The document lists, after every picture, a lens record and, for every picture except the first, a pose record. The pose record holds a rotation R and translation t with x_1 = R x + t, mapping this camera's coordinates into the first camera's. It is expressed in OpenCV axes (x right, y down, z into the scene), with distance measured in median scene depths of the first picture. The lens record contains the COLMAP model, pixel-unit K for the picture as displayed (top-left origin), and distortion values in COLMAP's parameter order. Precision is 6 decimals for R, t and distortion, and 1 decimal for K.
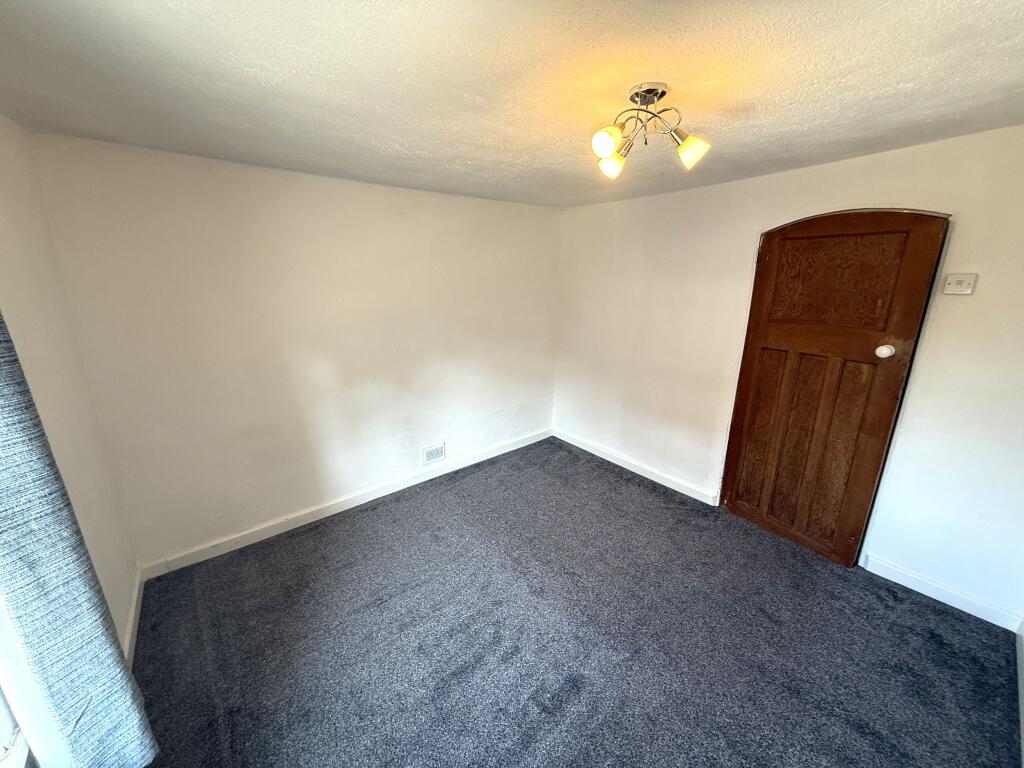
lens RADIAL K [[405.7, 0, 508.1], [0, 405.7, 384.0], [0, 0, 1]] dist [-0.000772, -0.000090]
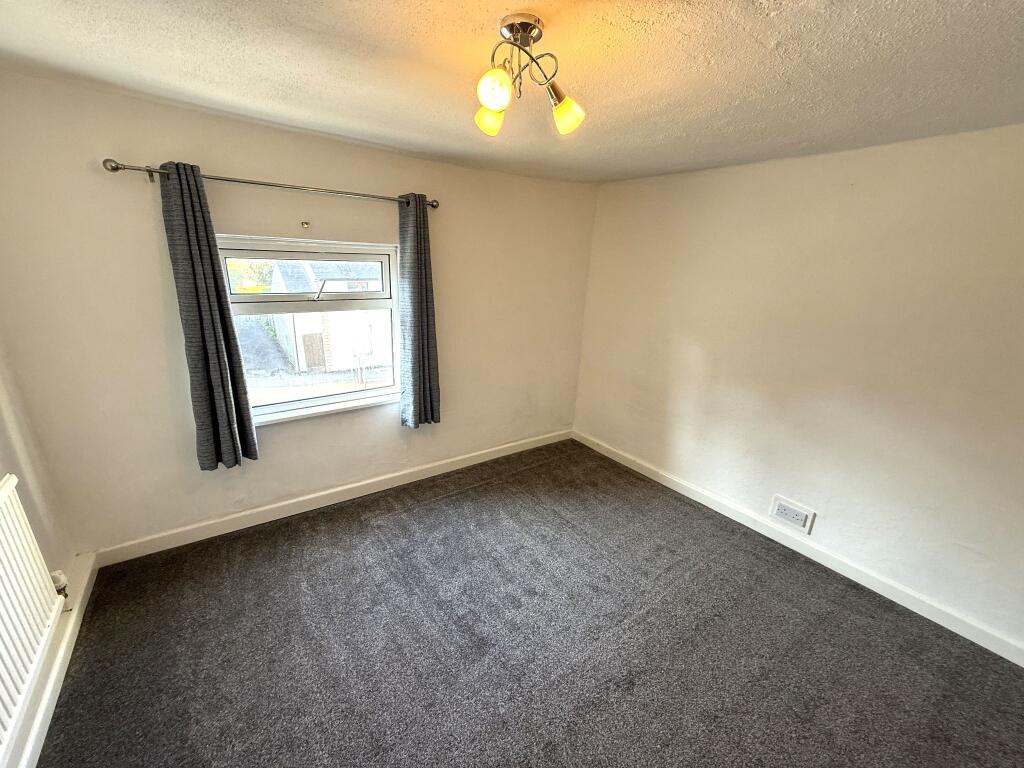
lens RADIAL K [[409.2, 0, 513.0], [0, 409.2, 403.6], [0, 0, 1]] dist [0.000123, 0.000016]
pose [[-0.058540, 0.340722, -0.938340, 0.598648], [-0.299616, 0.890622, 0.342087, -0.139777], [0.952262, 0.301167, 0.049949, 0.534787]]
